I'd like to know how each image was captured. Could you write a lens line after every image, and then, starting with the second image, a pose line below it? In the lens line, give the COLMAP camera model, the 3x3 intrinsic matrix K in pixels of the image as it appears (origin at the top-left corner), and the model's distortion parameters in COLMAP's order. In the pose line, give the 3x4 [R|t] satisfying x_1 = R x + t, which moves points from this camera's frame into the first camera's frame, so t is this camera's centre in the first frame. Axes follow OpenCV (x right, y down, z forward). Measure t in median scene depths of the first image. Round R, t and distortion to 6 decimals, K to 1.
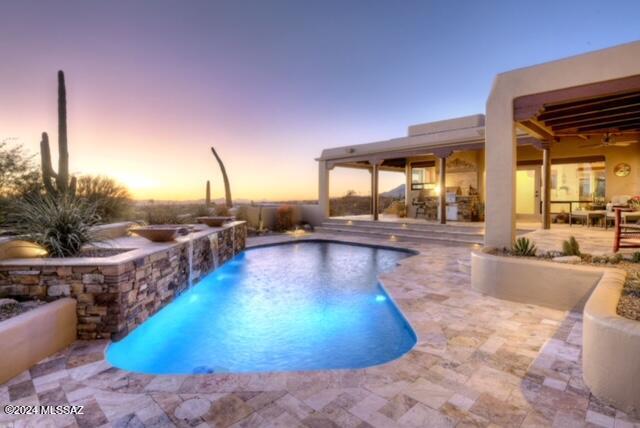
lens RADIAL K [[338.3, 0, 323.2], [0, 338.3, 215.6], [0, 0, 1]] dist [-0.001598, -0.000958]
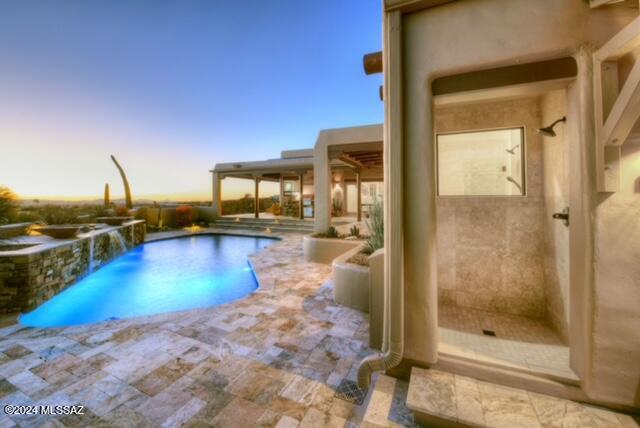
lens RADIAL K [[266.5, 0, 333.8], [0, 266.5, 208.8], [0, 0, 1]] dist [-0.017017, -0.001139]
pose [[0.926464, -0.003281, 0.376368, 0.074340], [0.009296, 0.999856, -0.014167, -0.007370], [-0.376267, 0.016624, 0.926362, -0.238355]]
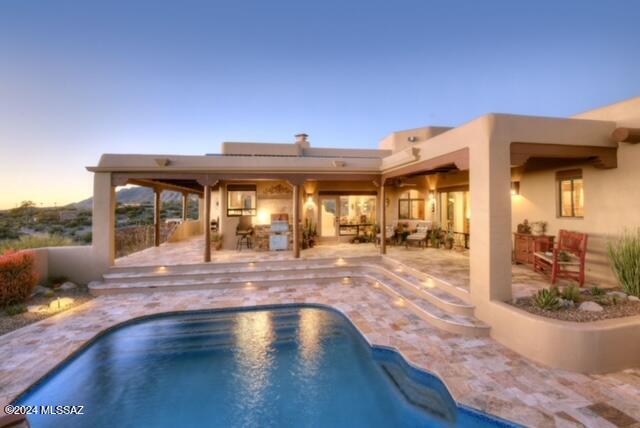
lens RADIAL K [[266.5, 0, 291.6], [0, 266.5, 207.5], [0, 0, 1]] dist [-0.017017, -0.001139]
pose [[0.605043, -0.006017, 0.796170, -0.376057], [0.041685, 0.998839, -0.024130, -0.161254], [-0.795101, 0.047788, 0.604591, 0.981339]]
